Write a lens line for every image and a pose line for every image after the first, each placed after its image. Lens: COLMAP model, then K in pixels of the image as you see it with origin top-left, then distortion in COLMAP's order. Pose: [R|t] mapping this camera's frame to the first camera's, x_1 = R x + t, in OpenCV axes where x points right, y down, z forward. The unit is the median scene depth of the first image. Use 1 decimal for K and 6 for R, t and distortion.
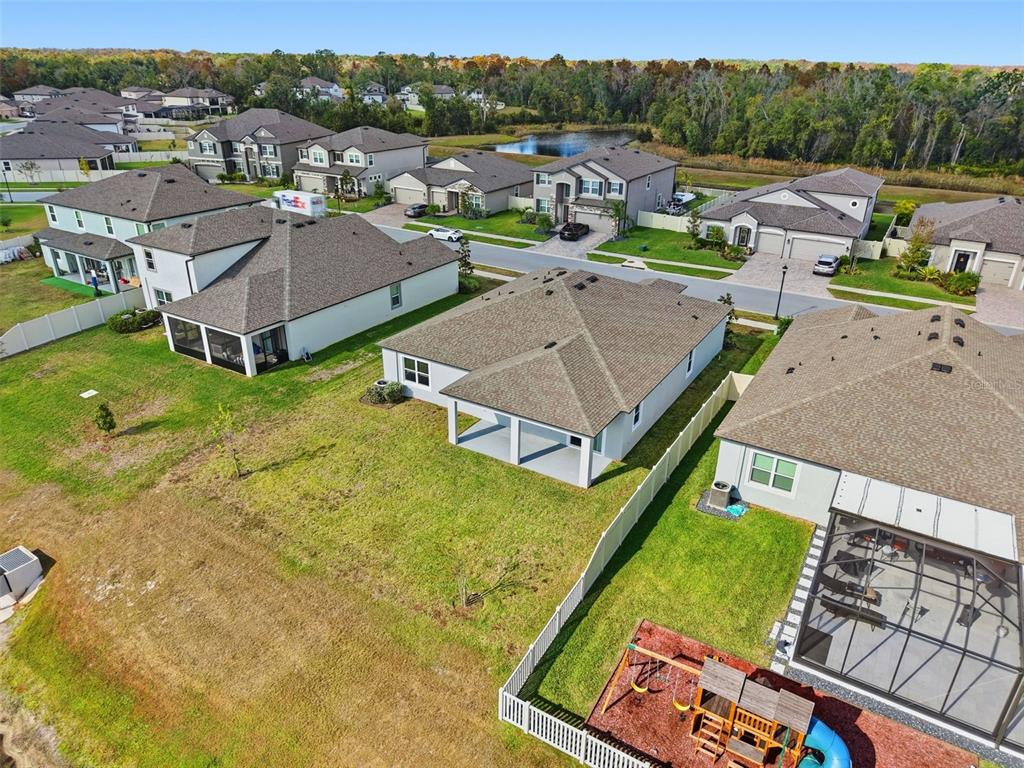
lens RADIAL K [[683.8, 0, 516.9], [0, 683.8, 383.5], [0, 0, 1]] dist [0.020232, -0.017851]
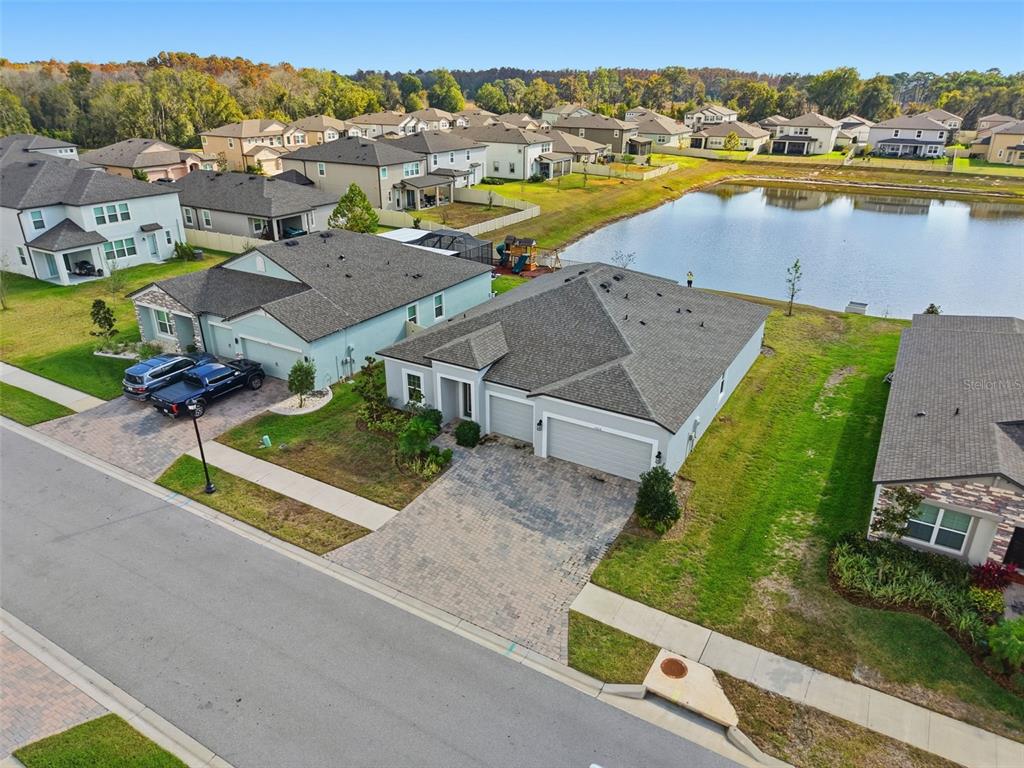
lens RADIAL K [[683.8, 0, 512.0], [0, 683.8, 384.9], [0, 0, 1]] dist [0.020232, -0.017851]
pose [[-0.999740, -0.014943, -0.017240, 0.136605], [-0.022814, 0.654424, 0.755783, -0.498717], [-0.000011, 0.755980, -0.654595, 1.151508]]
